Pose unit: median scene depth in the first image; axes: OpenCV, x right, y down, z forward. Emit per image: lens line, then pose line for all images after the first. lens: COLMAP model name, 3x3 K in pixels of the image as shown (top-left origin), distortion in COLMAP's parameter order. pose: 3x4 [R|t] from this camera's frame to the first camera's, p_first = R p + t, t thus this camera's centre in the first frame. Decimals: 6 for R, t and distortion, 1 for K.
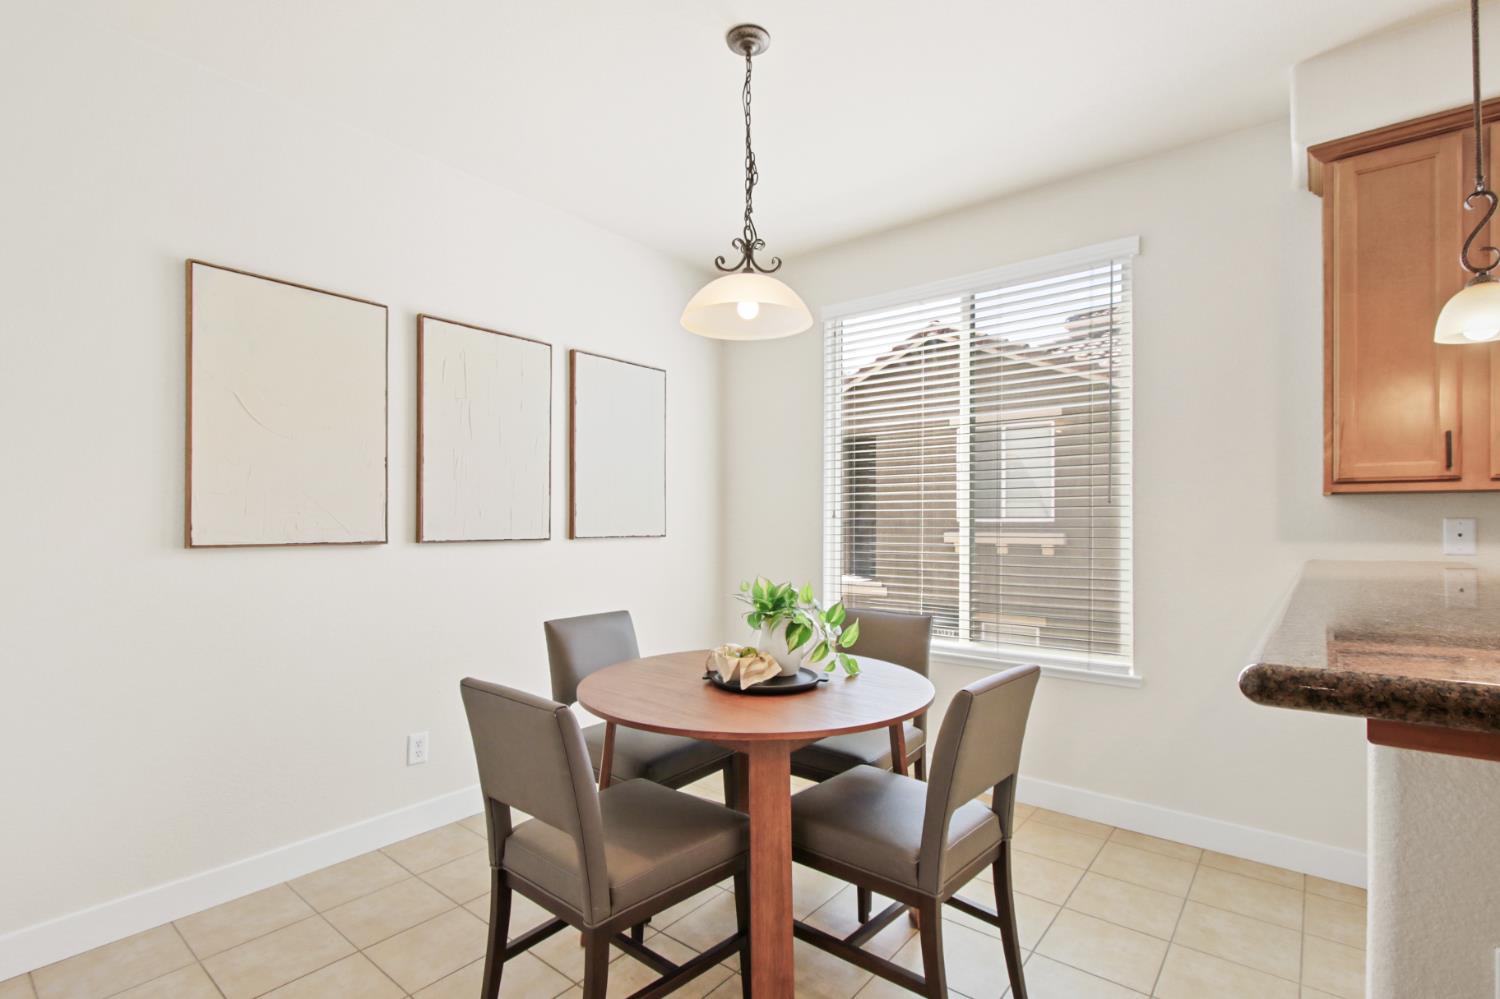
lens RADIAL K [[698.0, 0, 762.9], [0, 698.0, 516.1], [0, 0, 1]] dist [0.003627, -0.001620]
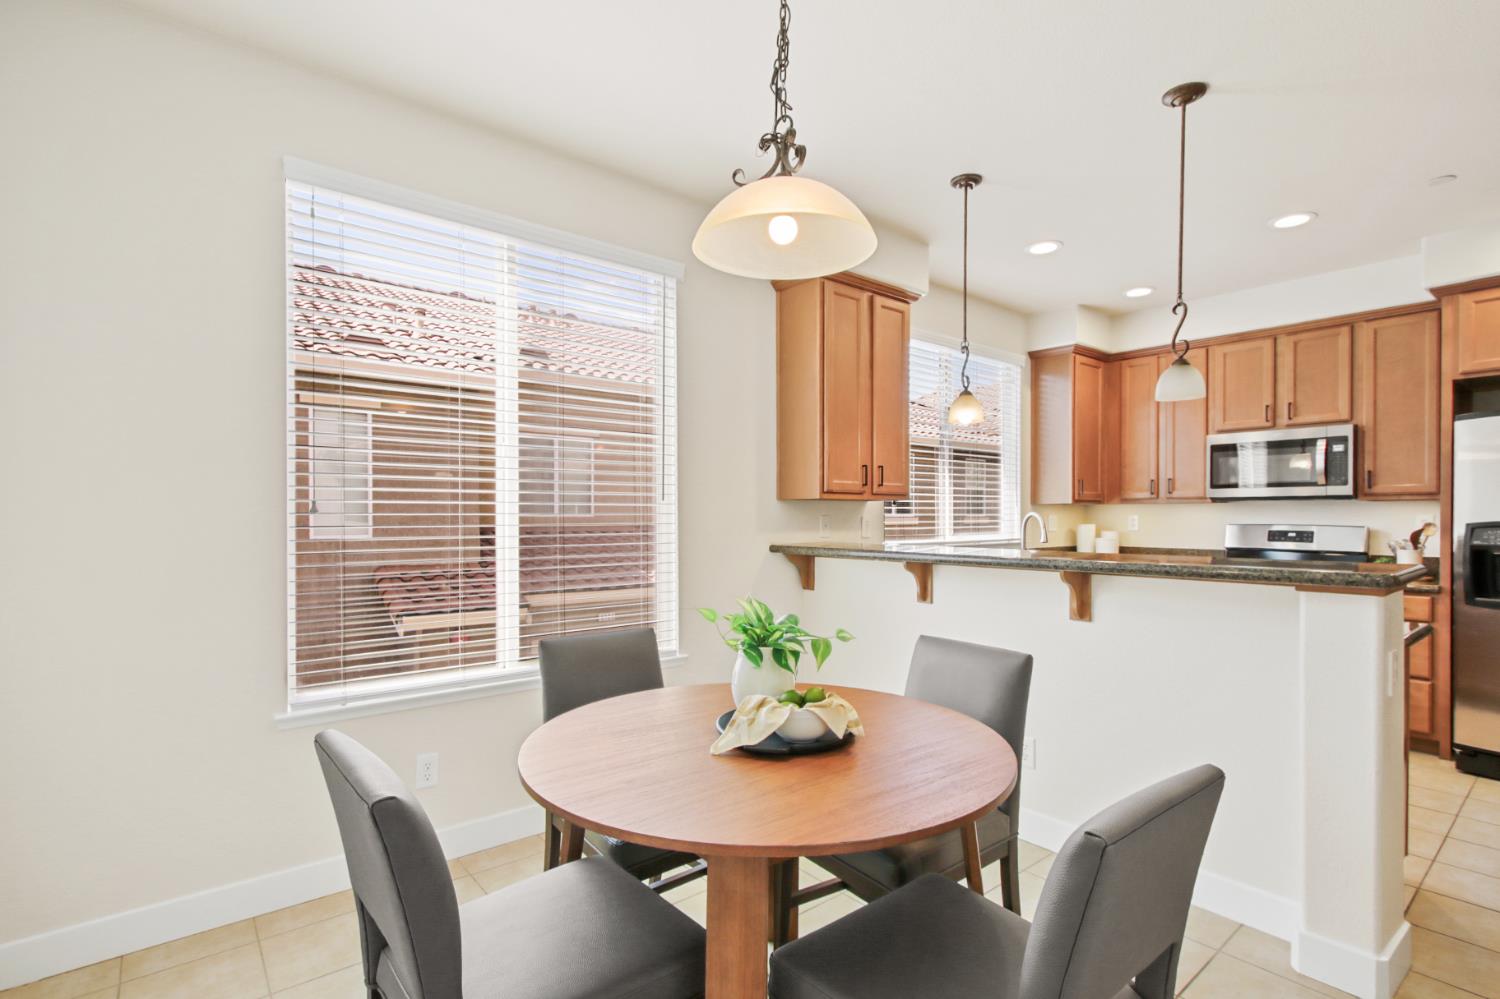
lens RADIAL K [[698.0, 0, 771.0], [0, 698.0, 522.3], [0, 0, 1]] dist [0.003627, -0.001620]
pose [[0.201522, -0.010435, 0.979428, -0.709077], [-0.004305, 0.999924, 0.011539, -0.000115], [-0.979475, -0.006541, 0.201462, 0.835415]]
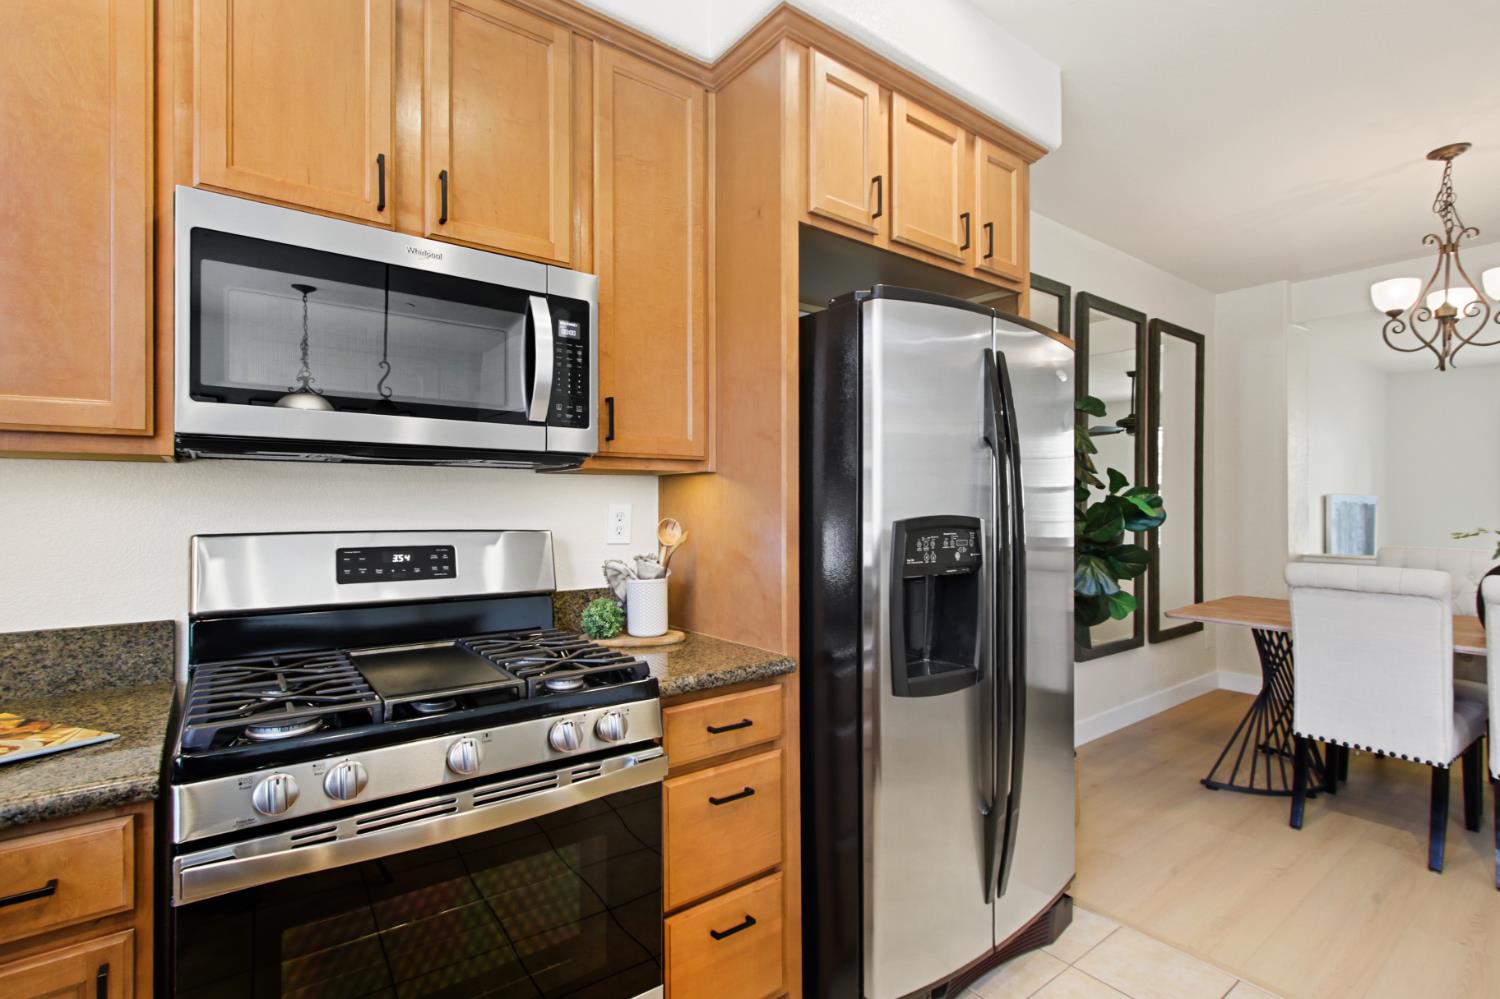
lens RADIAL K [[698.0, 0, 762.5], [0, 698.0, 502.7], [0, 0, 1]] dist [0.003627, -0.001620]
pose [[-0.971800, 0.000094, 0.235808, 1.130782], [-0.001677, 0.999972, -0.007307, -0.000901], [-0.235802, -0.007496, -0.971772, 0.358266]]
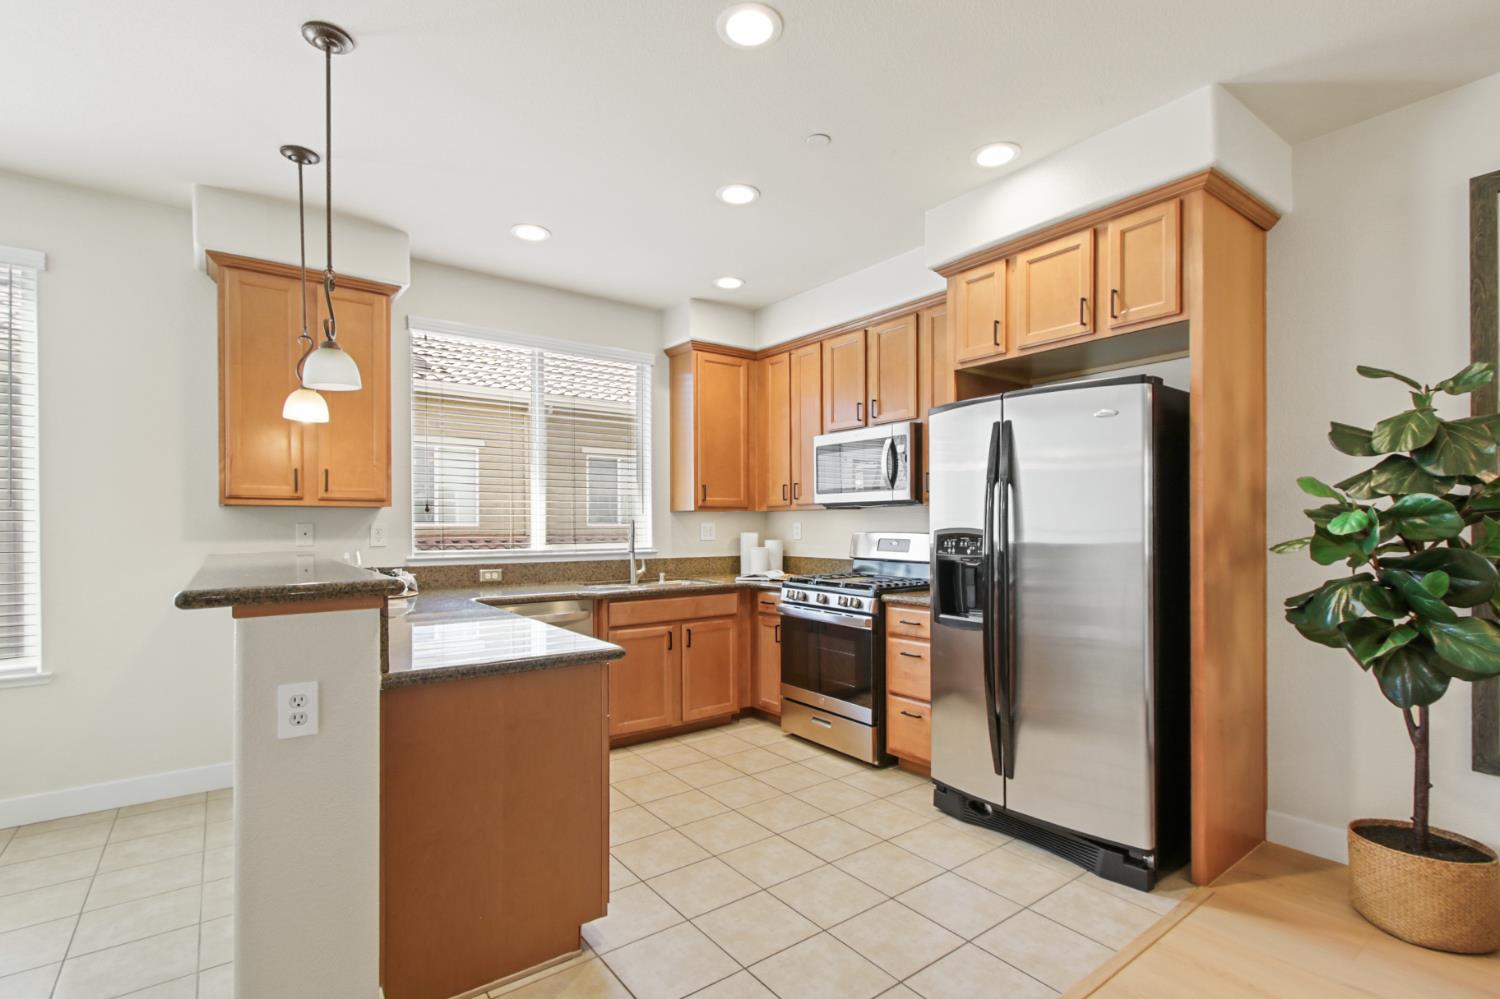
lens RADIAL K [[698.0, 0, 753.5], [0, 698.0, 531.3], [0, 0, 1]] dist [0.003627, -0.001620]
pose [[0.244180, -0.008958, 0.969688, -0.295273], [-0.003127, 0.999945, 0.010025, 0.002427], [-0.969725, -0.005480, 0.244139, -0.381612]]
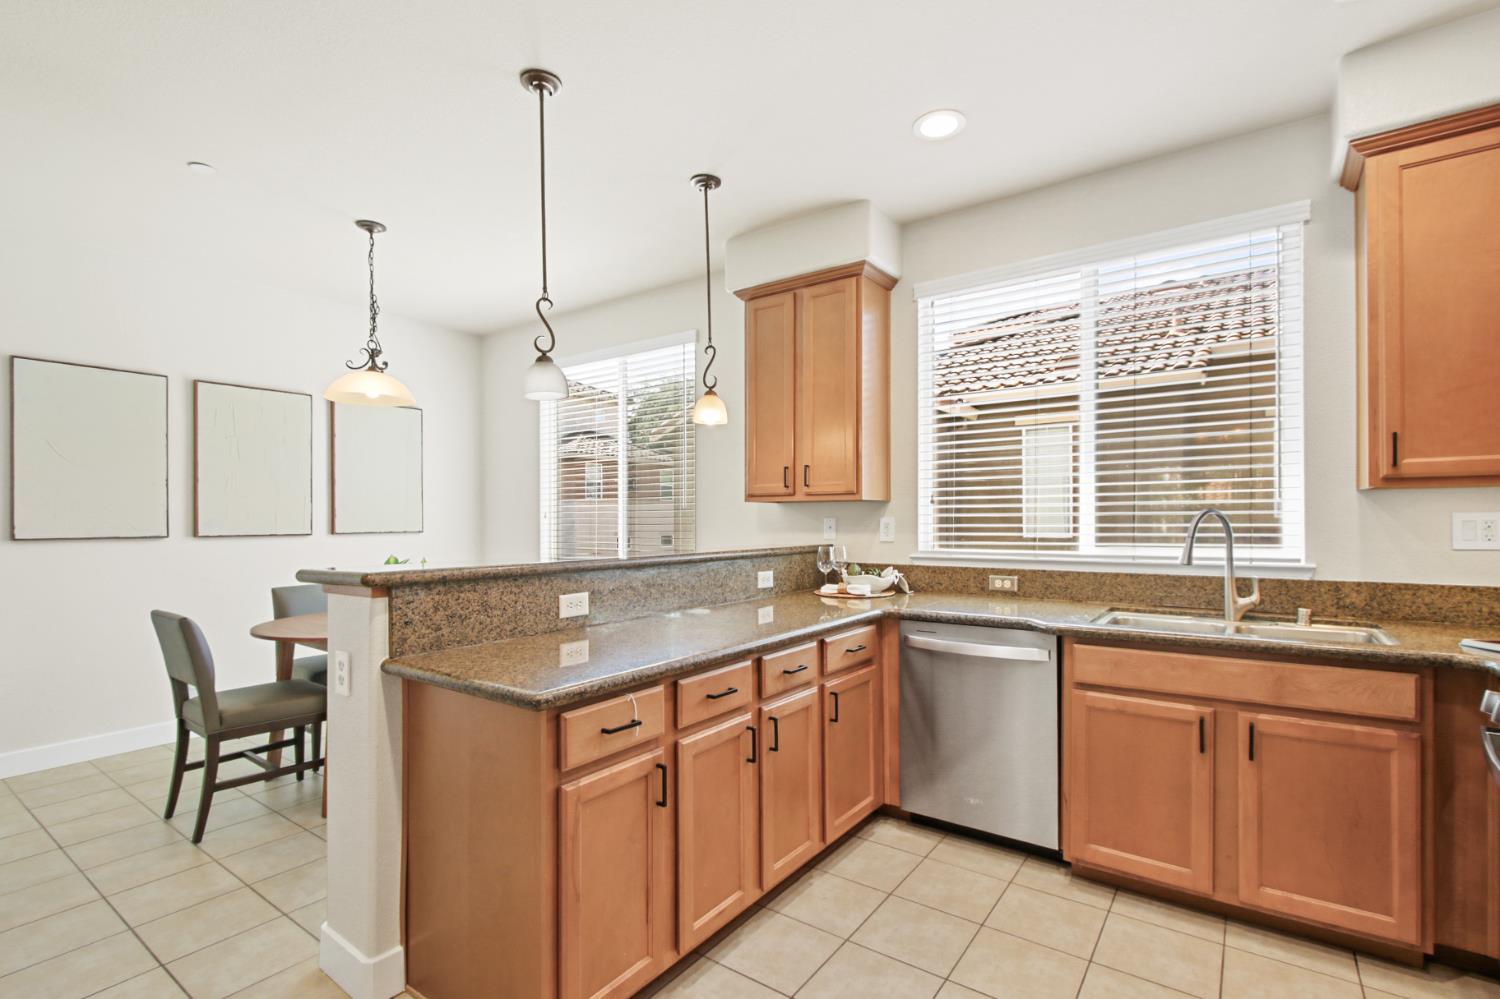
lens RADIAL K [[698.0, 0, 756.3], [0, 698.0, 519.4], [0, 0, 1]] dist [0.003627, -0.001620]
pose [[0.998515, -0.005238, 0.054217, 0.779153], [0.004958, 0.999974, 0.005307, -0.001864], [-0.054243, -0.005031, 0.998515, -0.673413]]
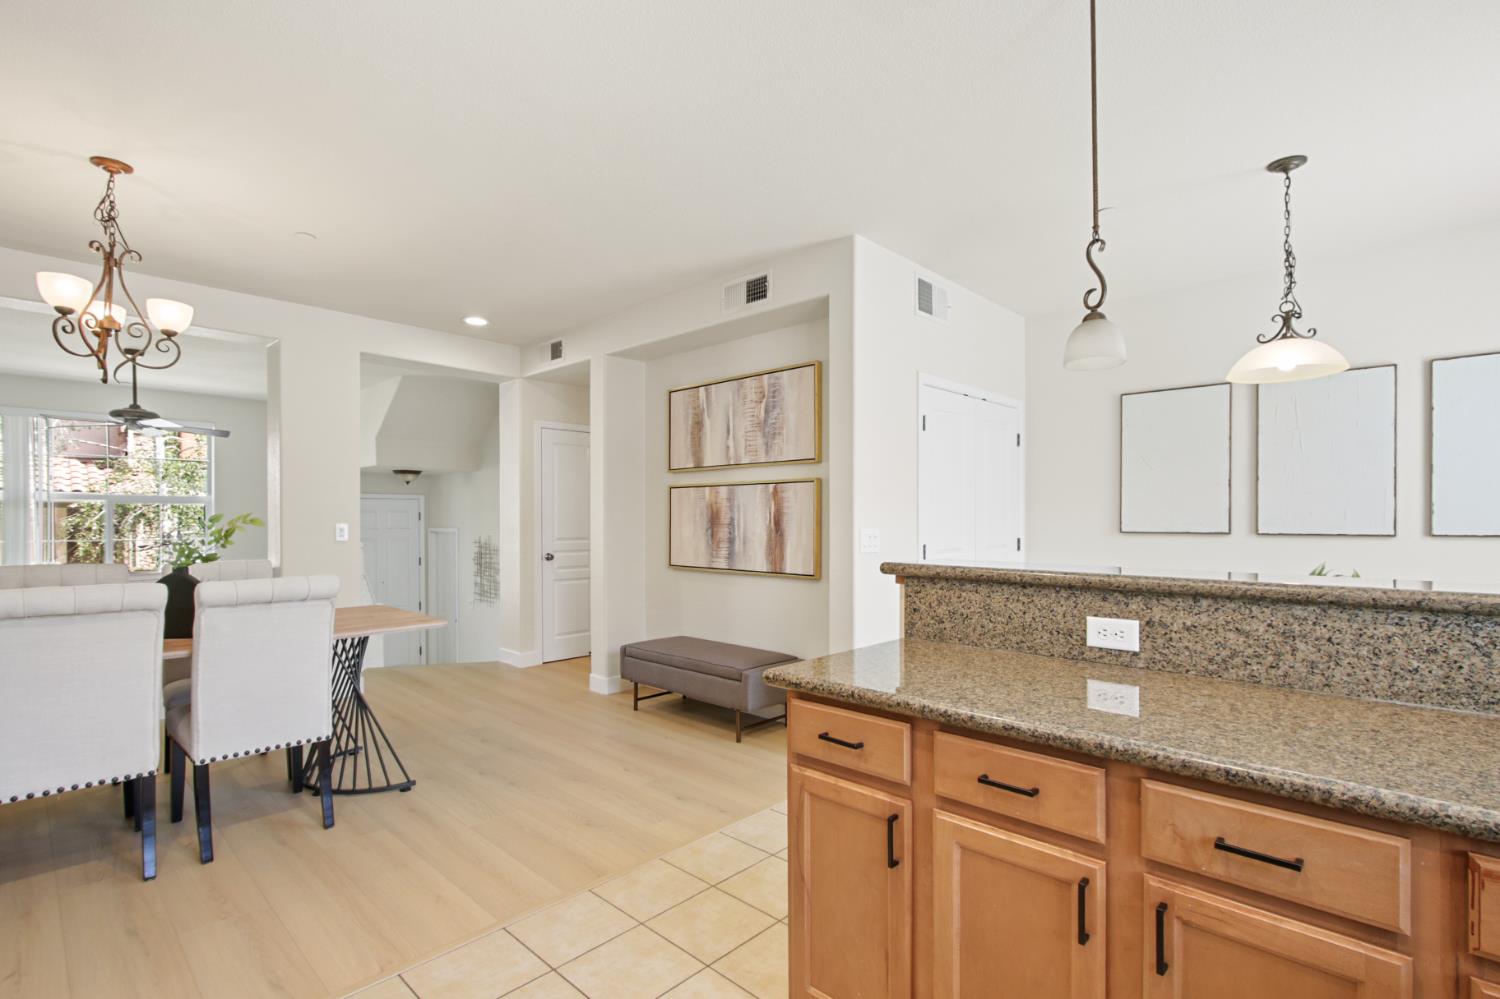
lens RADIAL K [[698.0, 0, 753.3], [0, 698.0, 524.5], [0, 0, 1]] dist [0.003627, -0.001620]
pose [[-0.081399, 0.007906, -0.996650, 1.407971], [0.005987, 0.999954, 0.007443, -0.000538], [0.996664, -0.005362, -0.081442, 0.080859]]
